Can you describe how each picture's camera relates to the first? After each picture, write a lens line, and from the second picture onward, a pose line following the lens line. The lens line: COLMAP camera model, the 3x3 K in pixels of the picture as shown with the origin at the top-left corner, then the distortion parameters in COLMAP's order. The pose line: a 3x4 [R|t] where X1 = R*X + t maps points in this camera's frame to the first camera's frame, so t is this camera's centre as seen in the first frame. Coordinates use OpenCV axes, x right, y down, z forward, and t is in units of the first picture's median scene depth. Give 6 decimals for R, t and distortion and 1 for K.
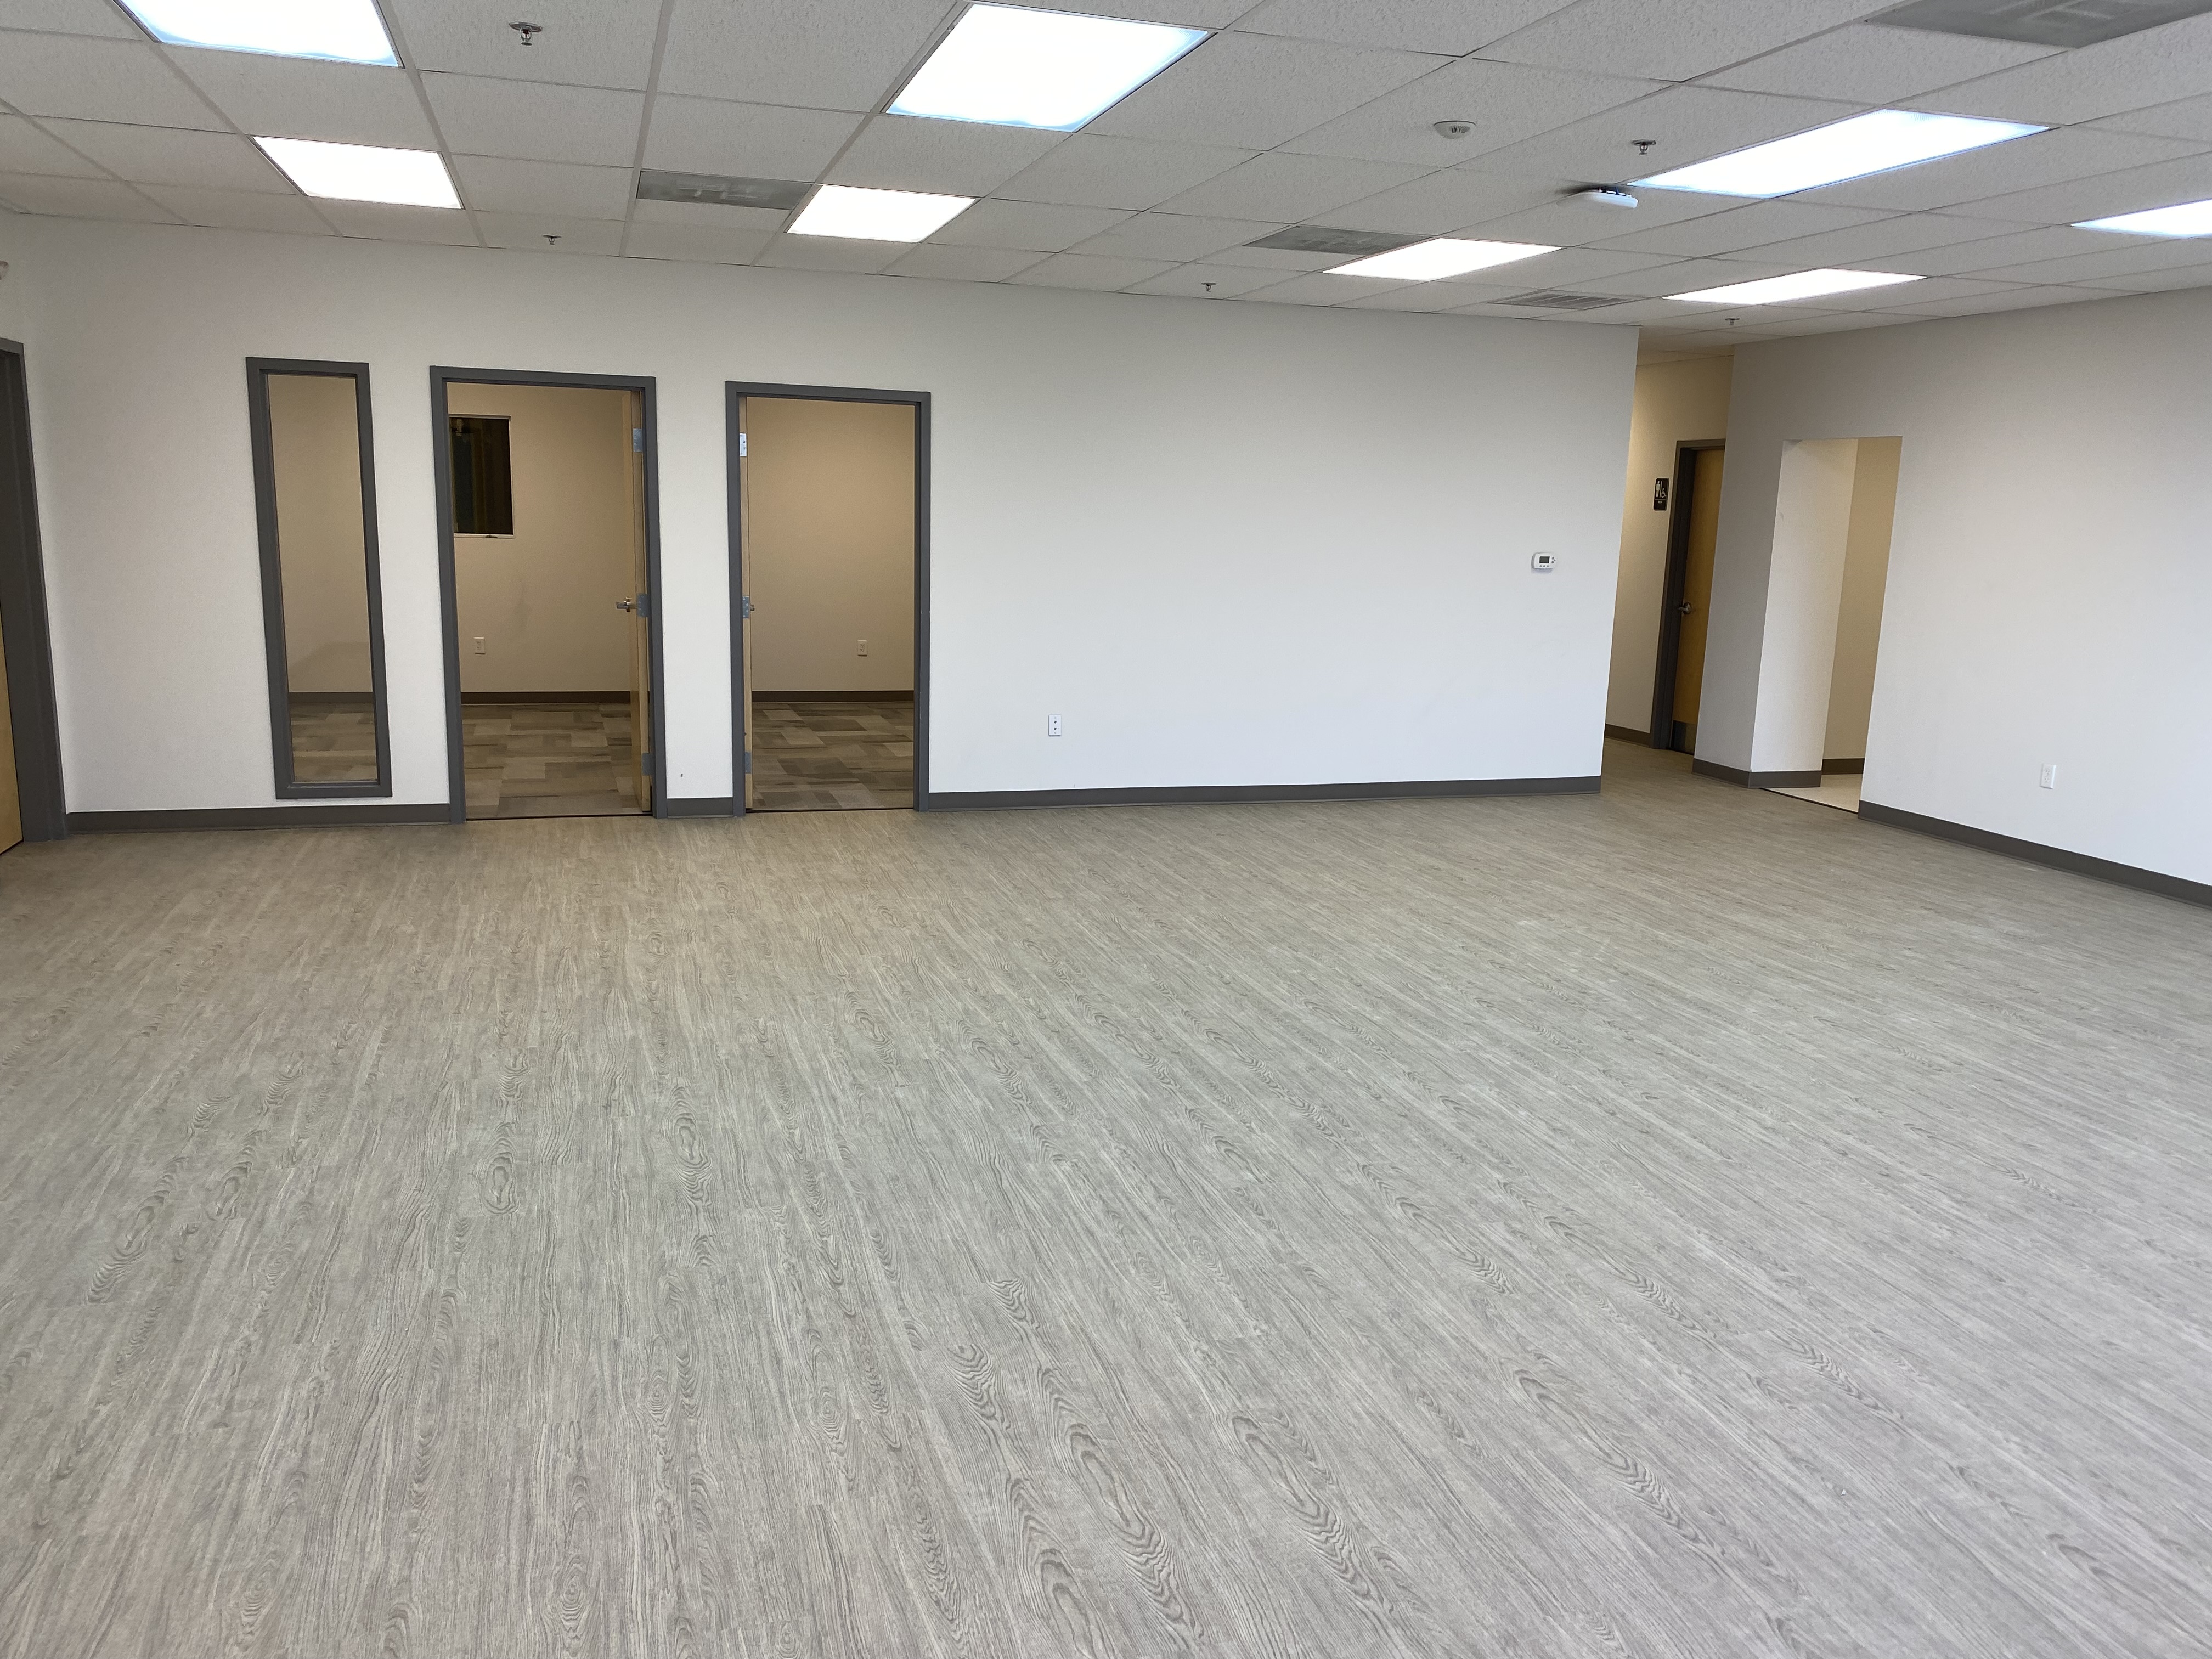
lens RADIAL K [[1671.9, 0, 1113.9], [0, 1671.9, 821.9], [0, 0, 1]] dist [0.100611, -0.184770]
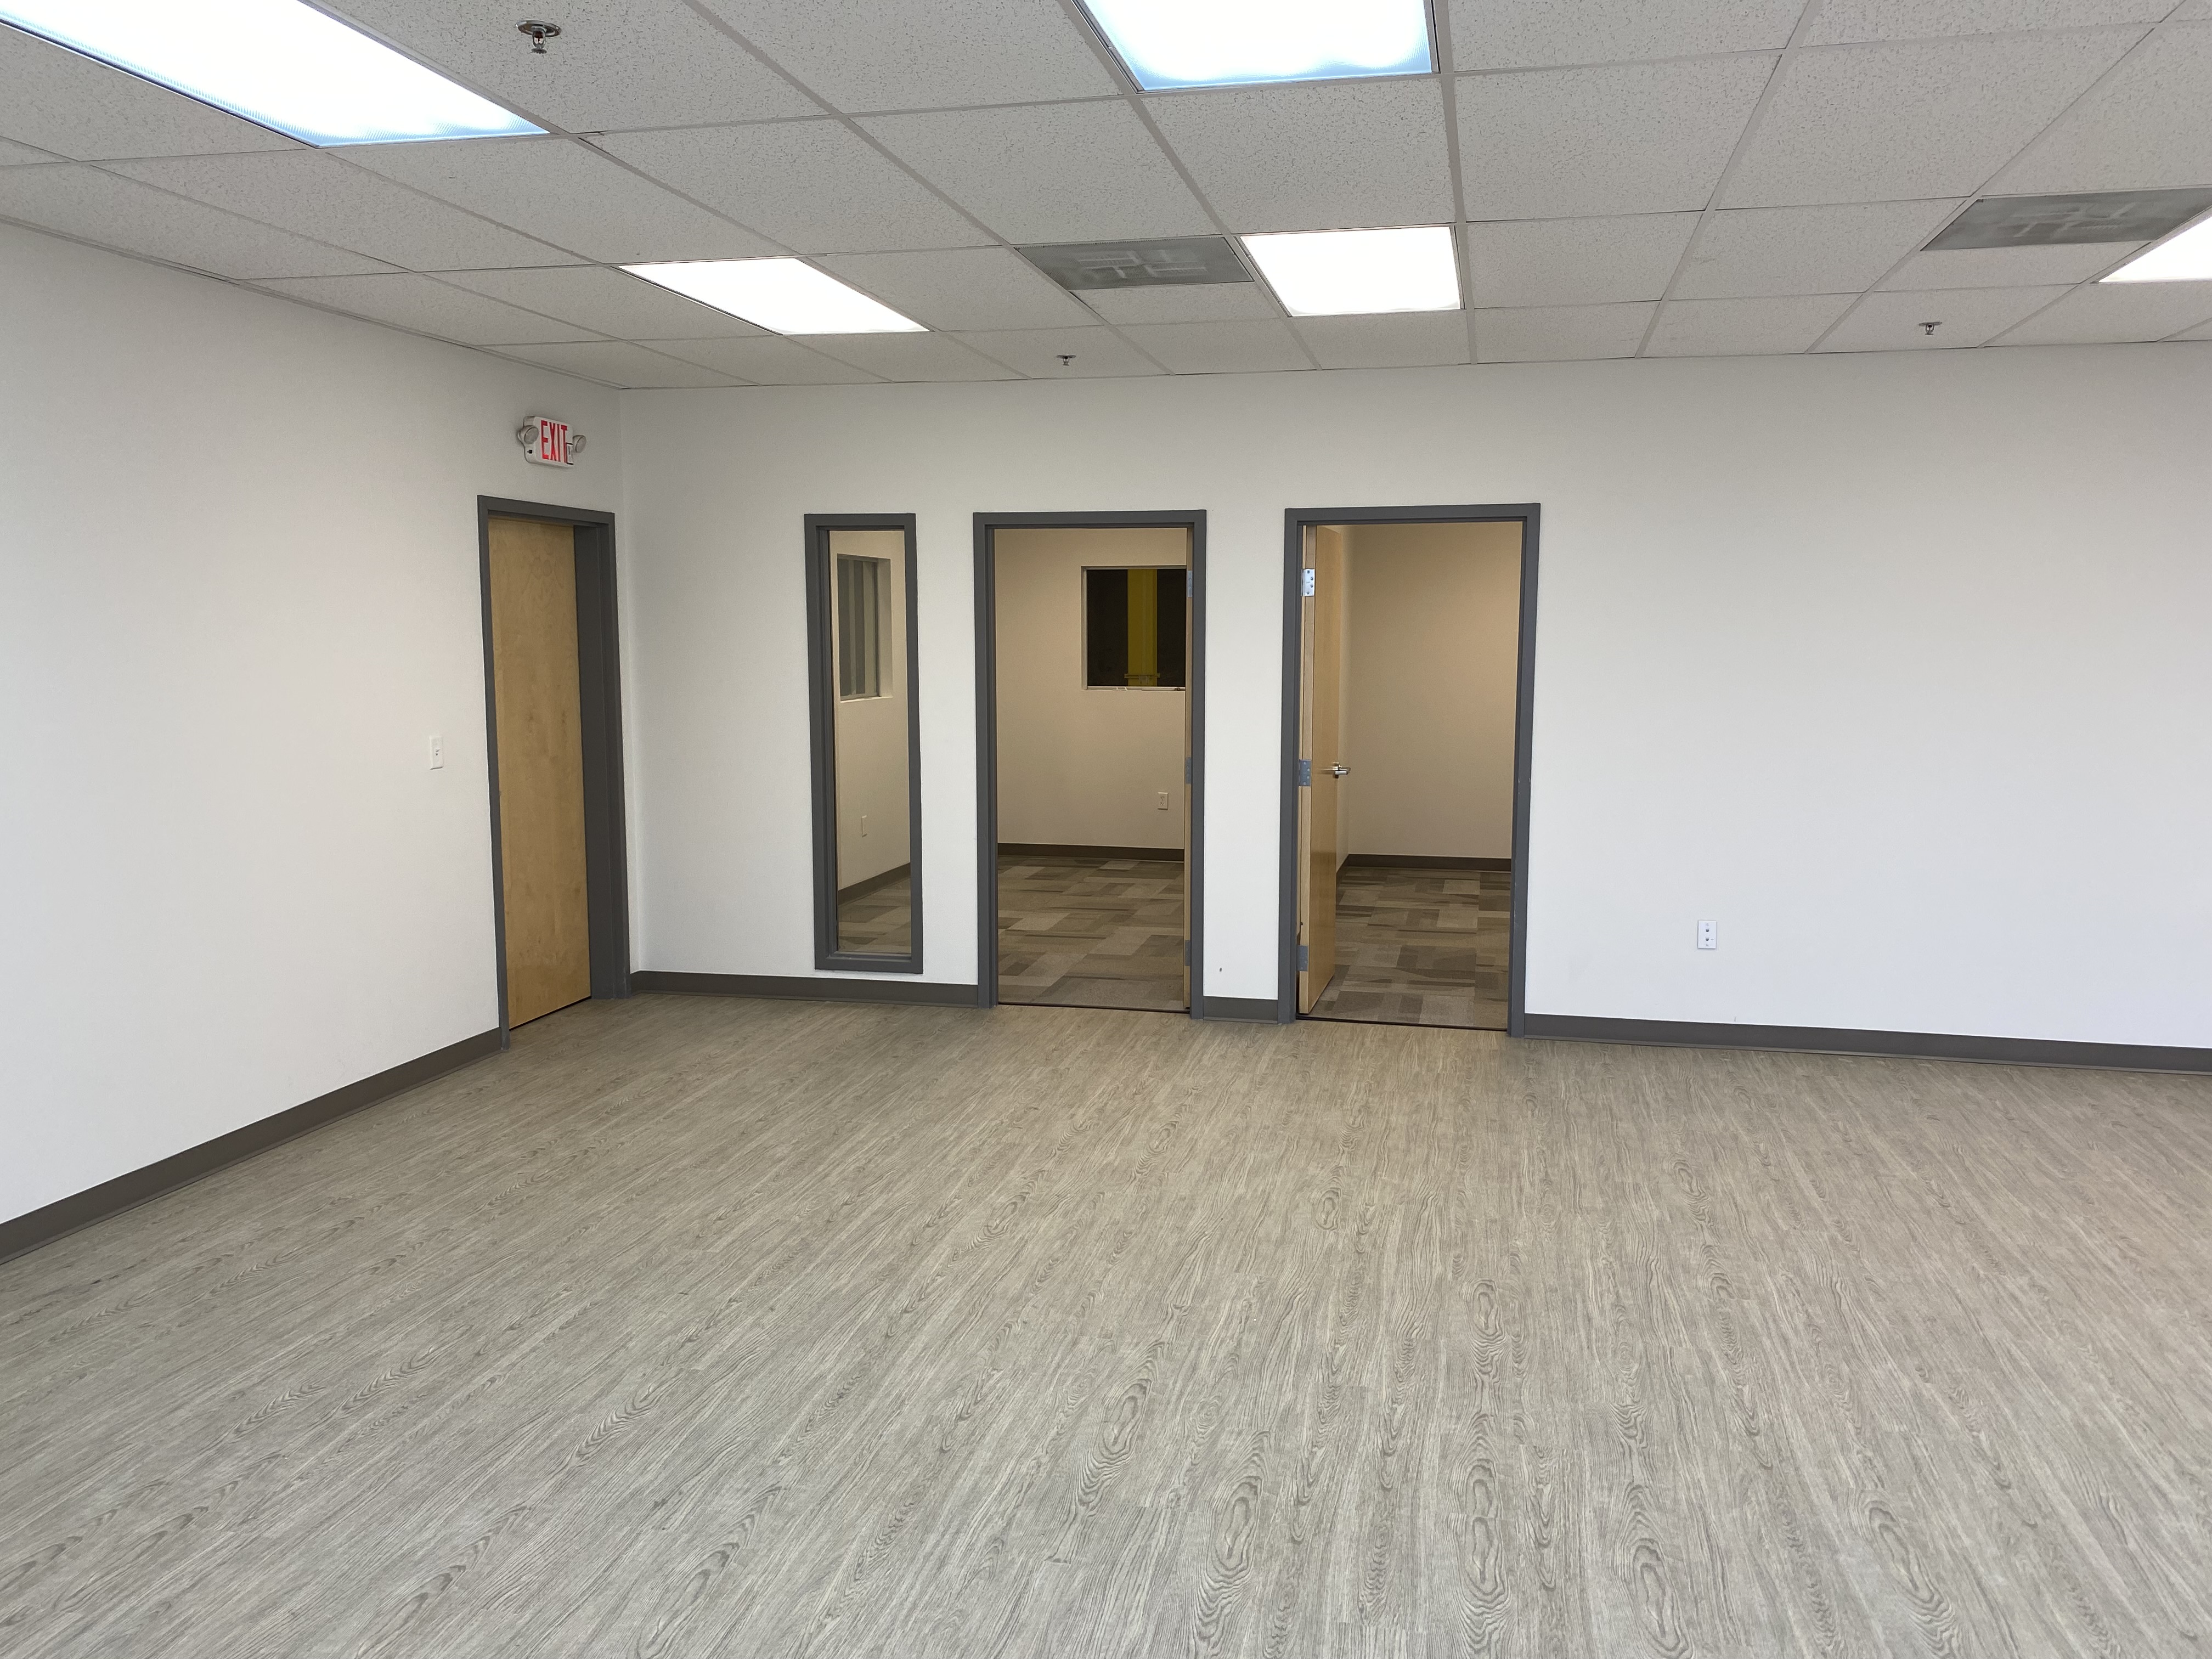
lens RADIAL K [[1683.0, 0, 1106.0], [0, 1683.0, 829.5], [0, 0, 1]] dist [0.034567, -0.042171]
pose [[0.865943, 0.031255, -0.499165, 0.159877], [-0.068543, 0.996045, -0.056541, -0.066534], [0.495424, 0.083176, 0.864660, 0.342715]]
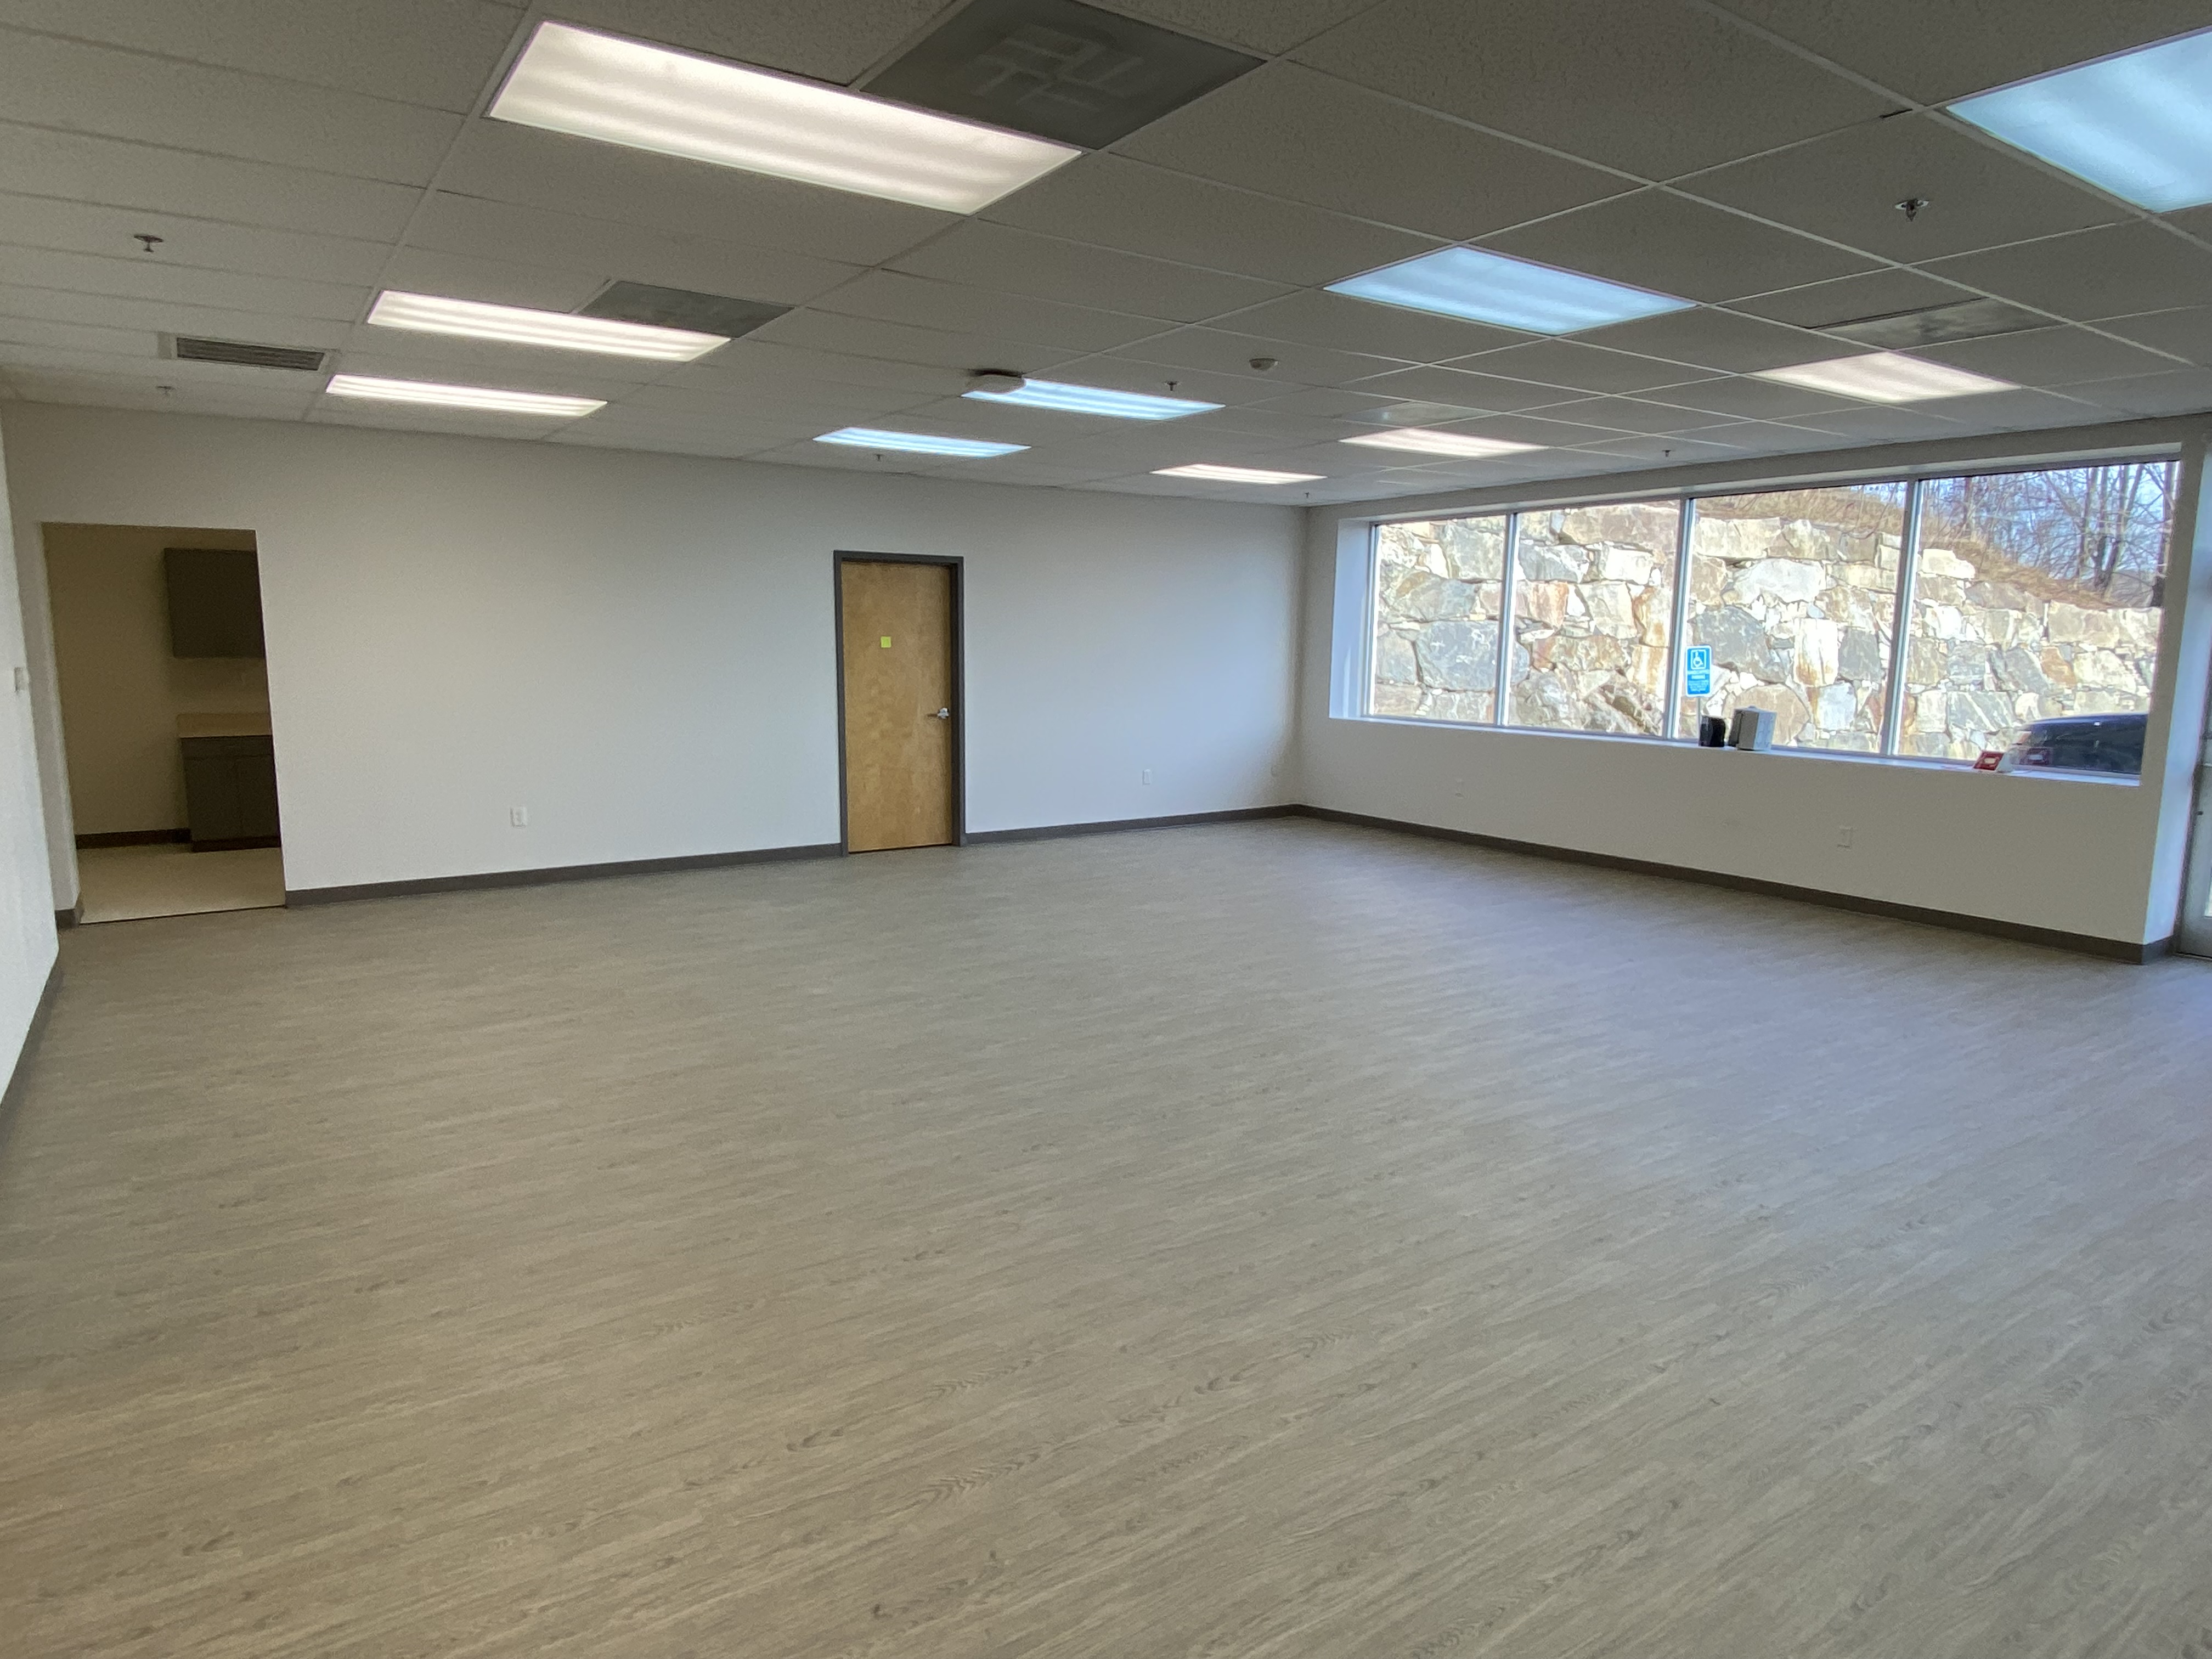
lens RADIAL K [[1292.4, 0, 1053.7], [0, 1292.4, 892.4], [0, 0, 1]] dist [0.032830, -0.031132]
pose [[-0.266771, -0.227000, 0.936645, -0.686330], [0.161752, 0.947534, 0.275709, -0.248135], [-0.950089, 0.225055, -0.216057, 1.180586]]
